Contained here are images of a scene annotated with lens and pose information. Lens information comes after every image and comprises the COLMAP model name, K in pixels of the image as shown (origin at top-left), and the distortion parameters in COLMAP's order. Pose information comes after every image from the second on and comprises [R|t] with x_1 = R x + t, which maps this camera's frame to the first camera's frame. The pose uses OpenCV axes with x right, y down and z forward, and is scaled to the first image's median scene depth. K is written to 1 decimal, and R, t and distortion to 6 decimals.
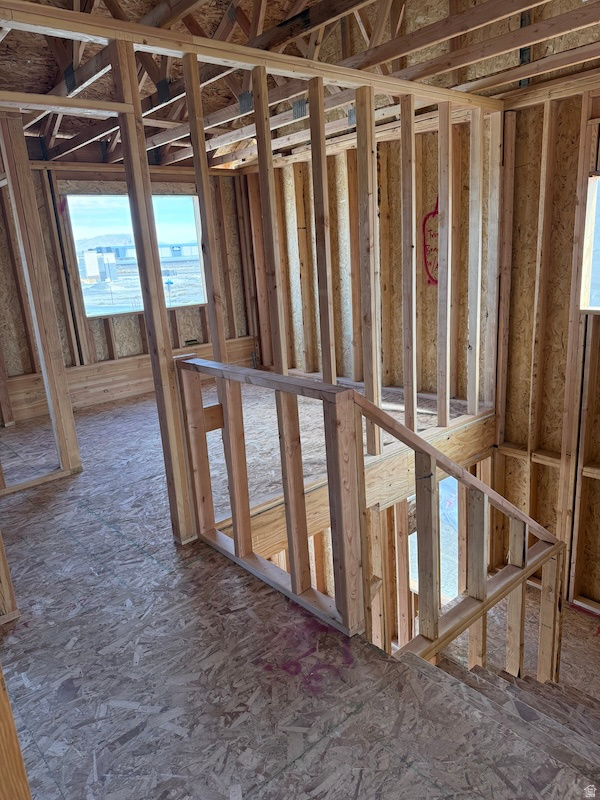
lens RADIAL K [[562.3, 0, 300.0], [0, 562.3, 399.7], [0, 0, 1]] dist [0.008657, 0.005582]
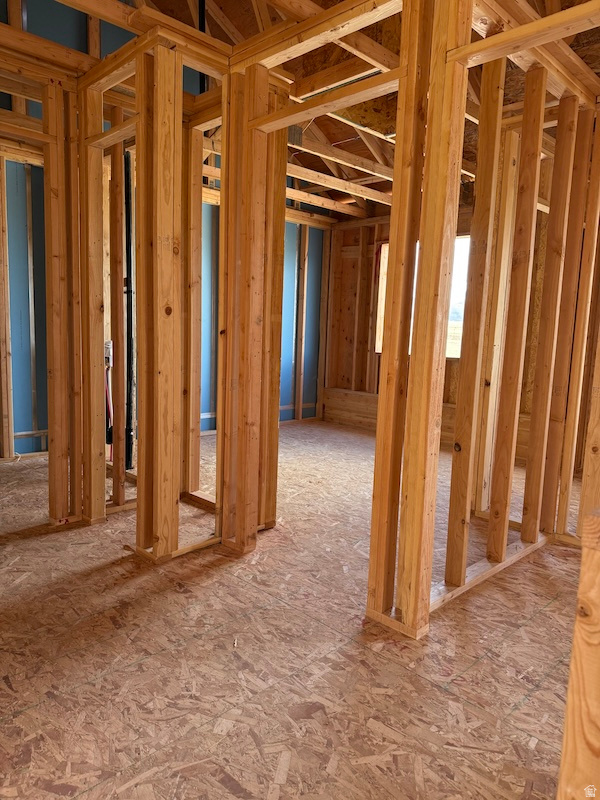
lens RADIAL K [[562.3, 0, 300.0], [0, 562.3, 399.5], [0, 0, 1]] dist [0.008657, 0.005582]
pose [[0.069436, 0.197871, -0.977766, 0.310122], [-0.294834, 0.940418, 0.169375, -0.074521], [0.953022, 0.276518, 0.123637, 0.667142]]
